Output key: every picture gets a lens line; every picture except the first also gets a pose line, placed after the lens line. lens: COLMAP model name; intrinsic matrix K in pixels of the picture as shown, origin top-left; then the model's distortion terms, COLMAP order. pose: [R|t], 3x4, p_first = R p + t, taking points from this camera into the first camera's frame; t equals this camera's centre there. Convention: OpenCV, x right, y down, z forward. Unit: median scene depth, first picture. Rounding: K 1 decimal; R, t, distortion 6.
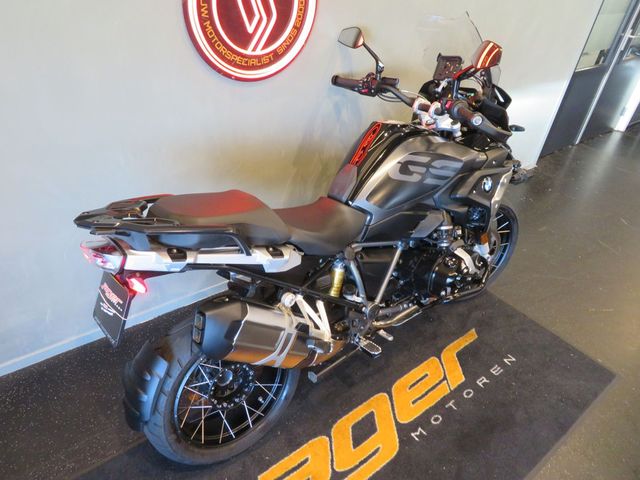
lens RADIAL K [[457.8, 0, 320.0], [0, 457.8, 240.0], [0, 0, 1]] dist [0.004102, -0.000907]
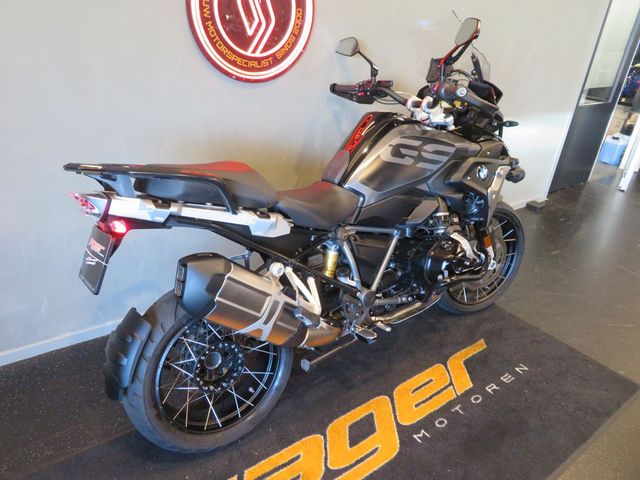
lens RADIAL K [[457.8, 0, 320.0], [0, 457.8, 240.0], [0, 0, 1]] dist [0.004102, -0.000907]
pose [[0.998929, -0.004801, -0.046012, 0.058540], [-0.002207, 0.988521, -0.151068, 0.182618], [0.046209, 0.151008, 0.987452, 0.018889]]
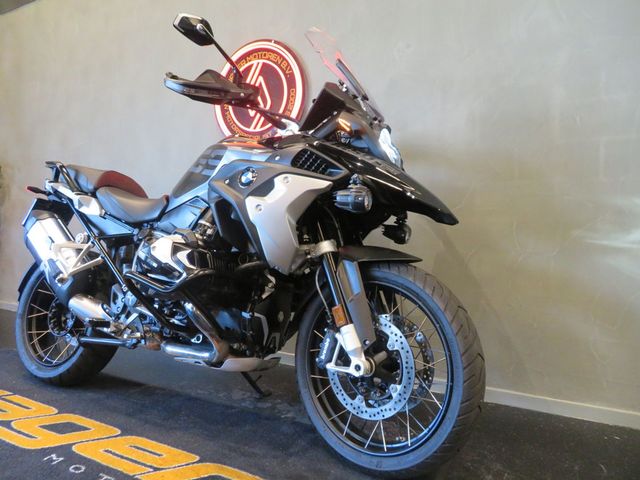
lens RADIAL K [[475.8, 0, 320.0], [0, 475.8, 240.0], [0, 0, 1]] dist [0.027056, 0.000063]
pose [[0.374773, -0.066203, -0.924750, 1.193086], [-0.509168, 0.818863, -0.264973, 0.121299], [0.774786, 0.570158, 0.273180, 0.965403]]
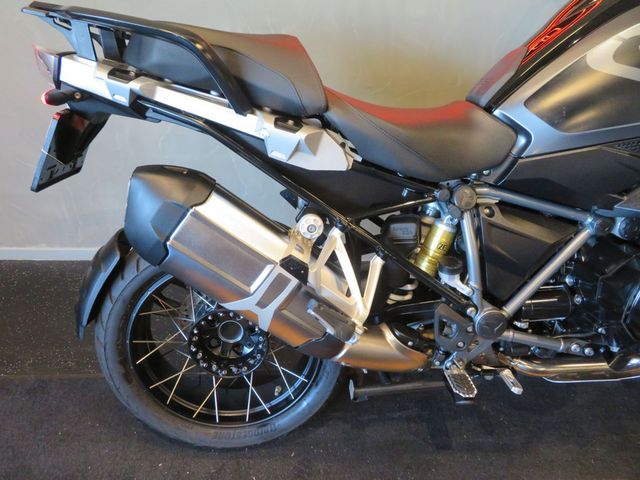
lens RADIAL K [[457.8, 0, 320.0], [0, 457.8, 240.0], [0, 0, 1]] dist [0.004102, -0.000907]
pose [[0.809976, 0.248252, -0.531329, 0.216273], [-0.290339, 0.956913, 0.004495, 0.119135], [0.509552, 0.150625, 0.847154, 0.434096]]
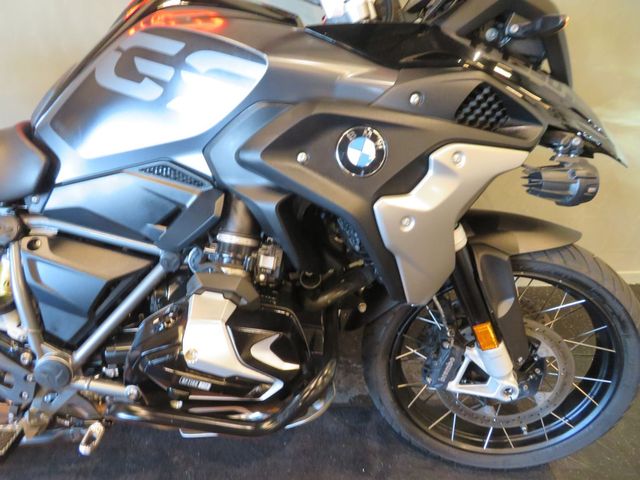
lens RADIAL K [[457.8, 0, 320.0], [0, 457.8, 240.0], [0, 0, 1]] dist [0.004102, -0.000907]
pose [[0.805057, 0.225075, -0.548838, 0.568916], [-0.288136, 0.957115, -0.030142, -0.037480], [0.518517, 0.182406, 0.835385, 0.731347]]
